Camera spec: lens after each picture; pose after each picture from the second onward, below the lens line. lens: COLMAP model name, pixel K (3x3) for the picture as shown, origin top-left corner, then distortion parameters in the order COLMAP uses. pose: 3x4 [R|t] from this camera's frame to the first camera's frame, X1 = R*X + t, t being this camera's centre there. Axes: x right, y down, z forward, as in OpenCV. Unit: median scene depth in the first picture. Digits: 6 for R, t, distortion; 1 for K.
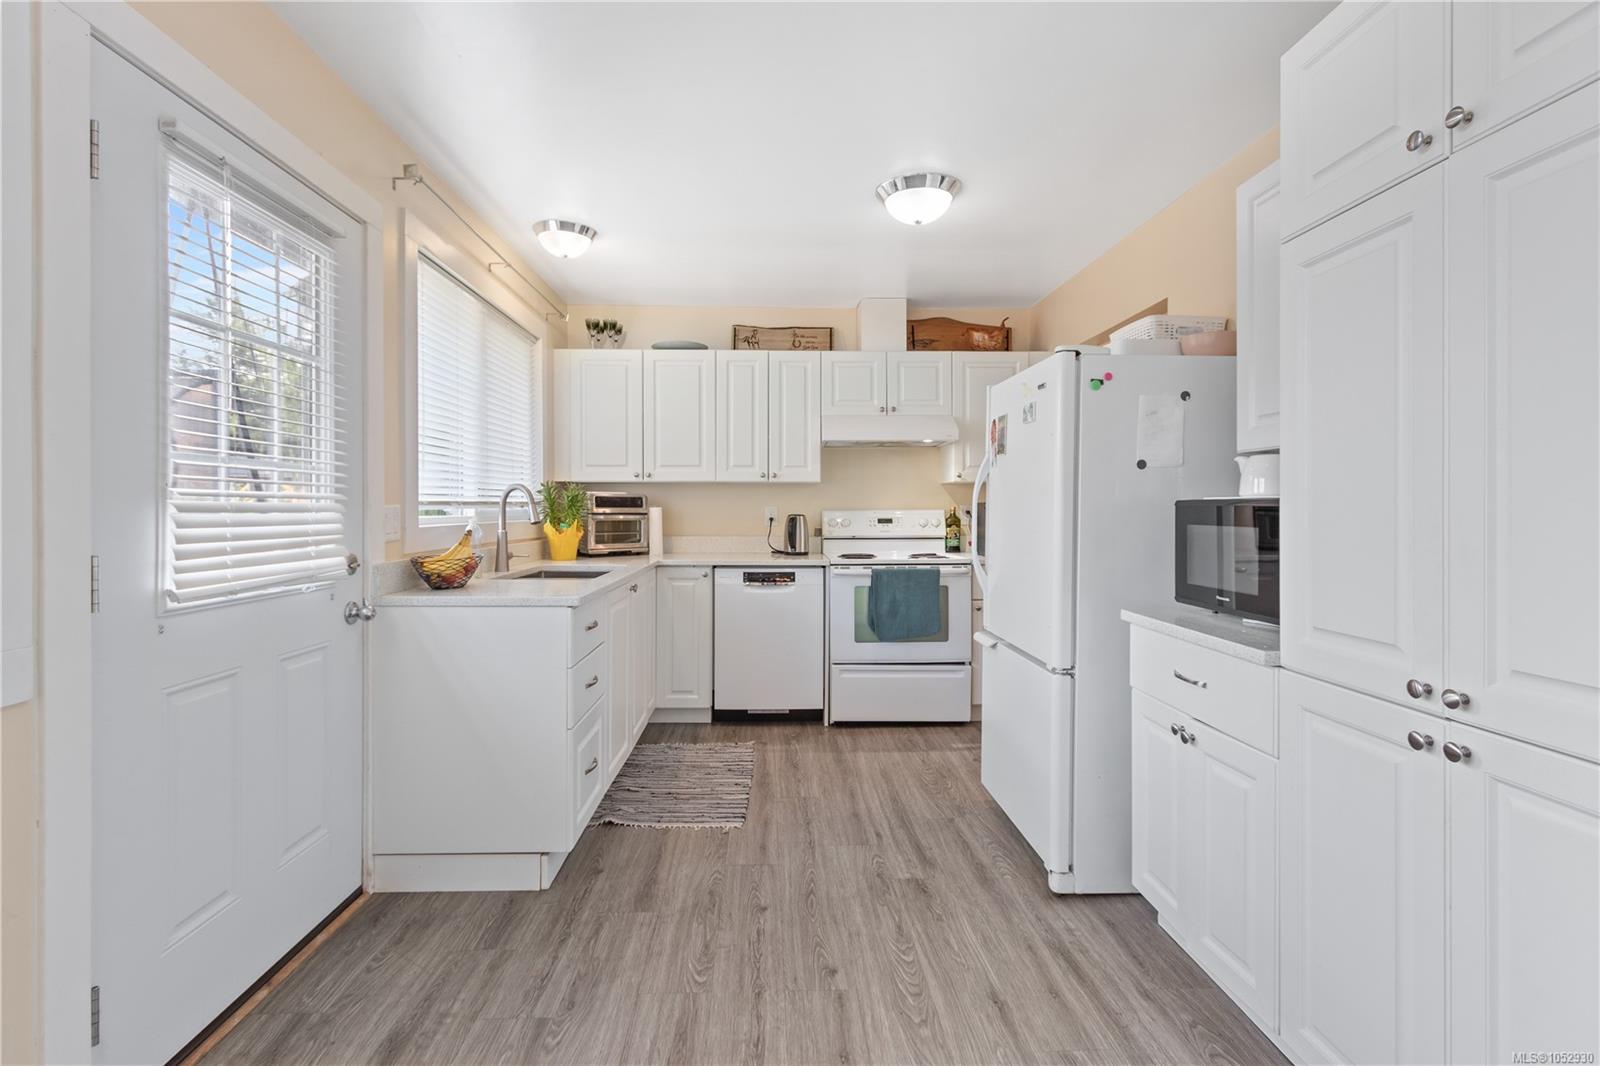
lens RADIAL K [[742.1, 0, 798.5], [0, 742.1, 522.6], [0, 0, 1]] dist [0.004042, -0.000426]
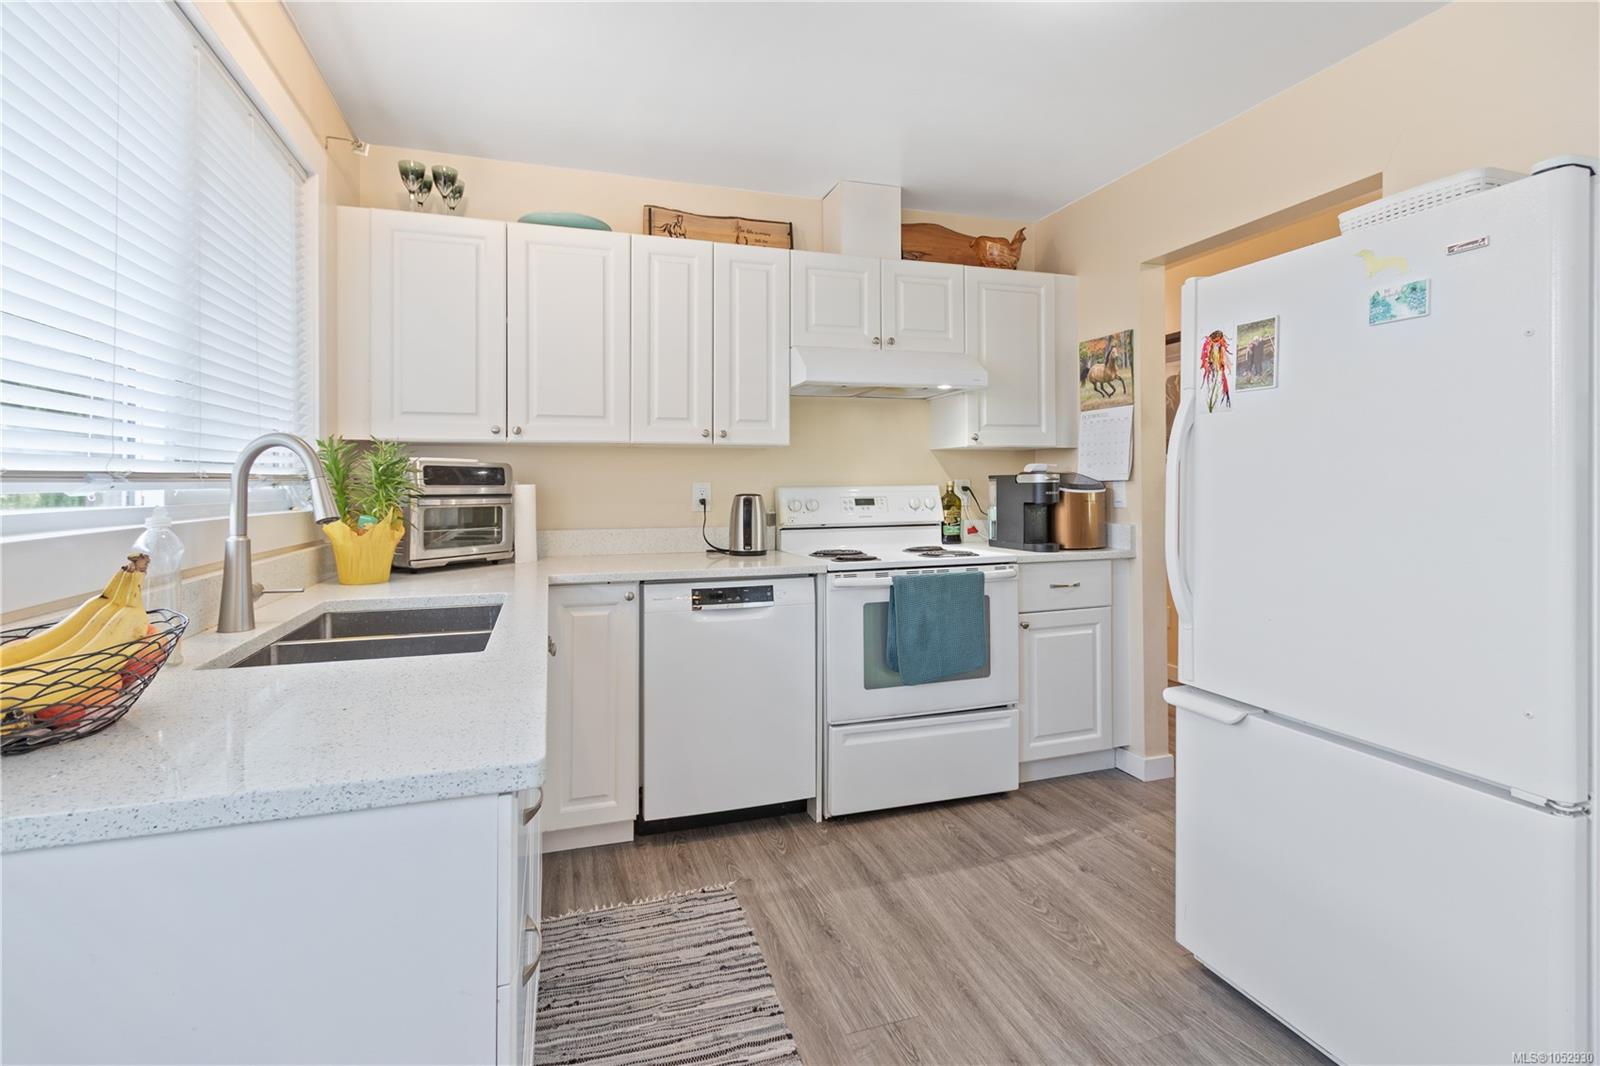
lens RADIAL K [[742.1, 0, 792.7], [0, 742.1, 479.9], [0, 0, 1]] dist [0.004042, -0.000426]
pose [[0.960367, -0.004484, 0.278703, -0.163535], [0.011578, 0.999649, -0.023813, -0.007843], [-0.278498, 0.026096, 0.960082, 0.383563]]
